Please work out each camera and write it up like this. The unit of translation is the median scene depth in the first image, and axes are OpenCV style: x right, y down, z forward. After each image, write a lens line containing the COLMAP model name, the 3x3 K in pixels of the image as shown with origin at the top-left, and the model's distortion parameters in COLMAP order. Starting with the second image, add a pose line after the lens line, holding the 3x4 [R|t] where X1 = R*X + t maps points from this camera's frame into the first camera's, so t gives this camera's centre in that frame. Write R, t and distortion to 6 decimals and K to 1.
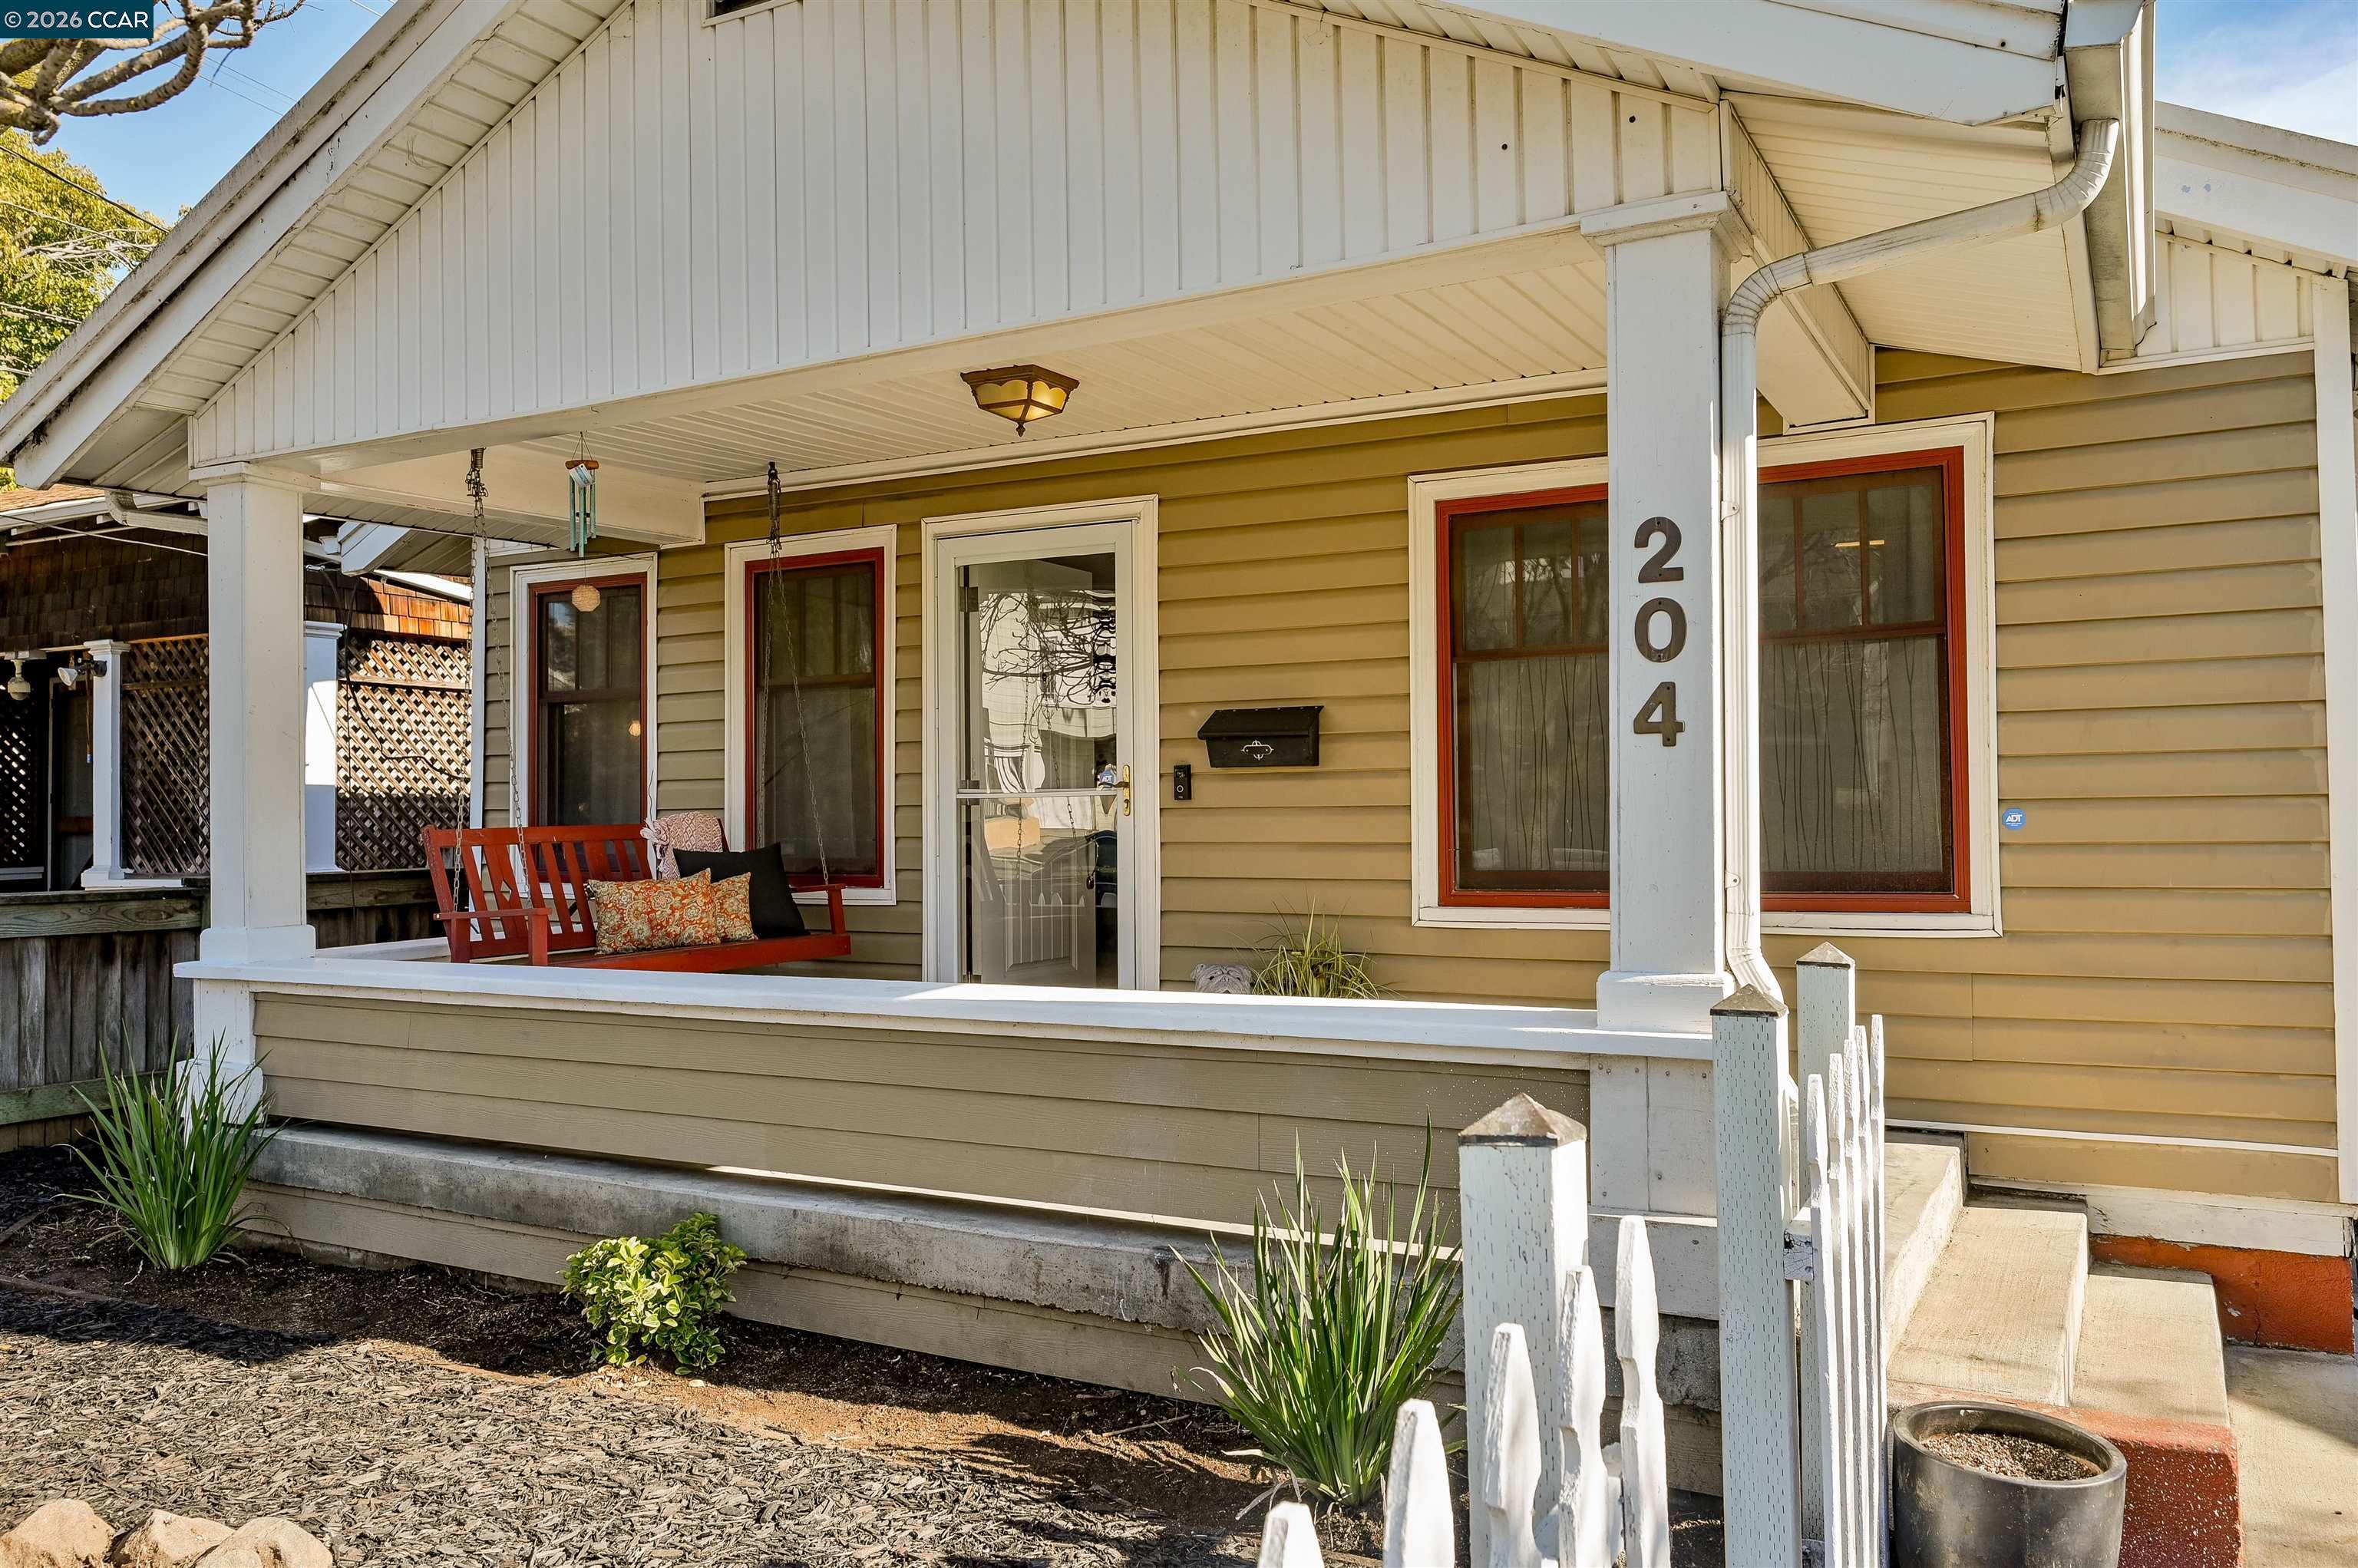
lens RADIAL K [[1709.7, 0, 1179.0], [0, 1709.7, 784.0], [0, 0, 1]] dist [0.002979, -0.000139]
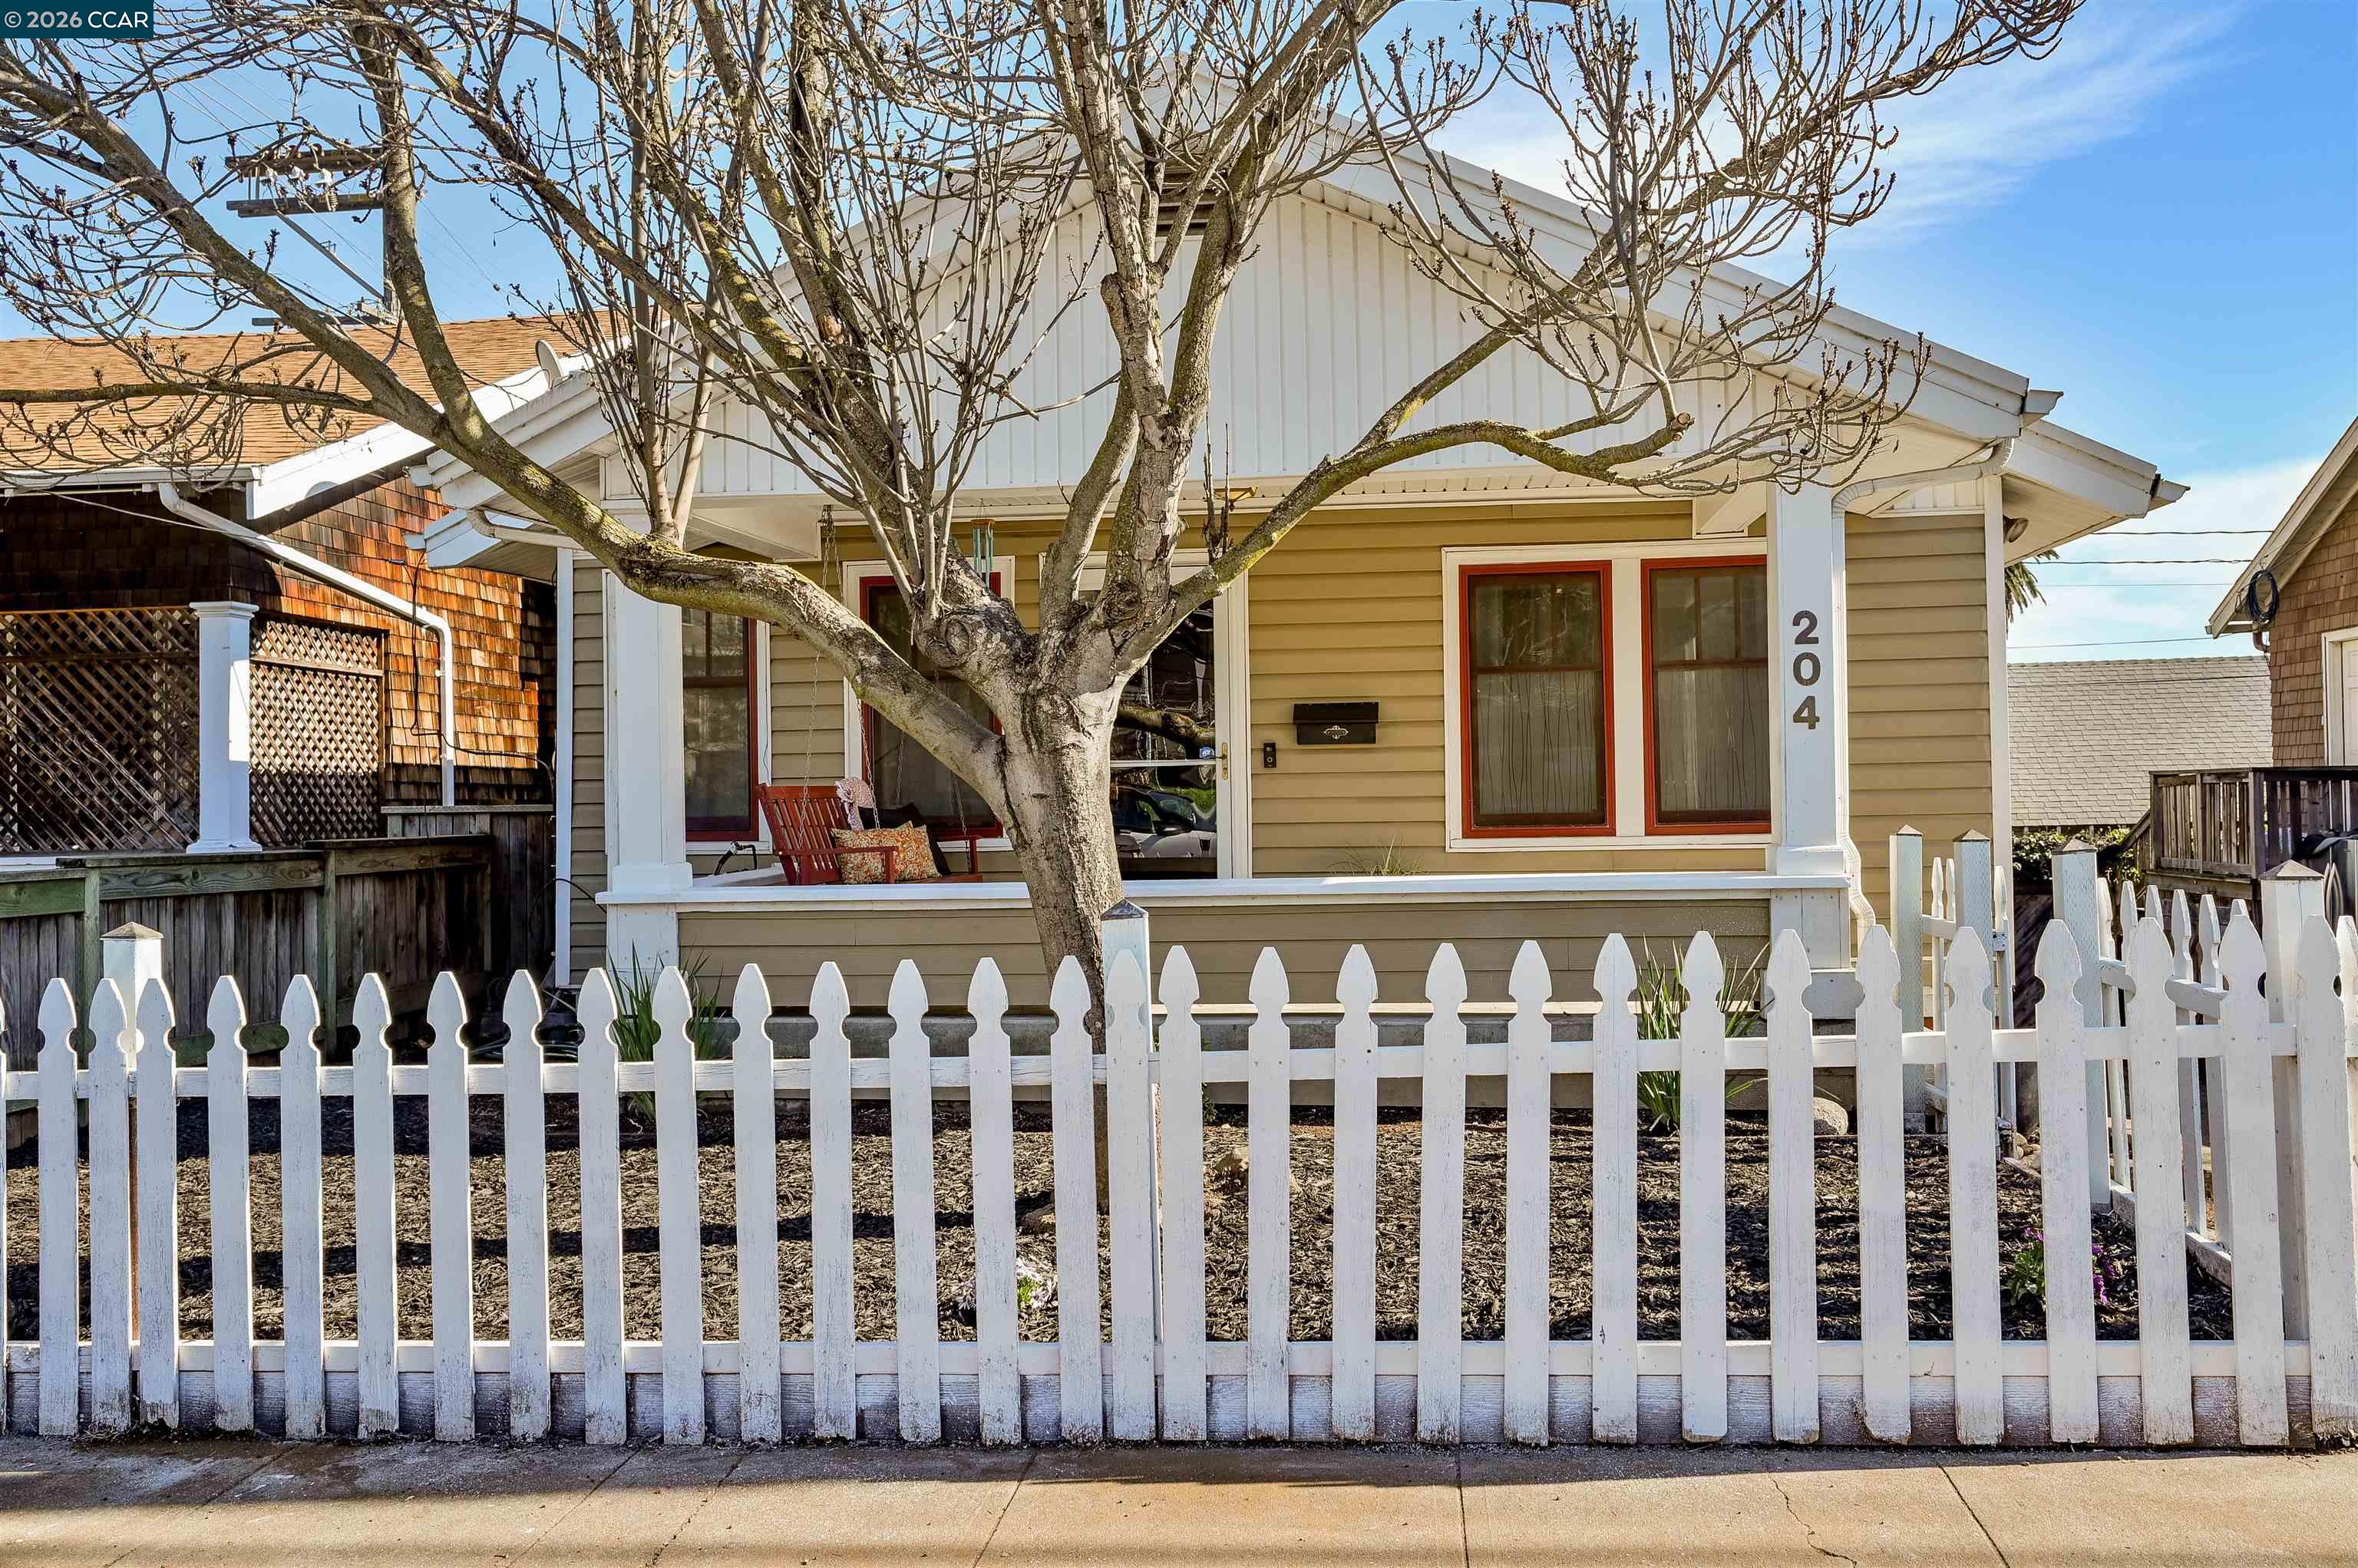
lens RADIAL K [[1791.5, 0, 1180.2], [0, 1791.5, 783.6], [0, 0, 1]] dist [-0.000143, 0.002541]
pose [[0.937226, -0.000659, 0.348722, -0.583290], [-0.000362, 0.999996, 0.002862, 0.018290], [-0.348722, -0.002808, 0.937222, -0.349574]]
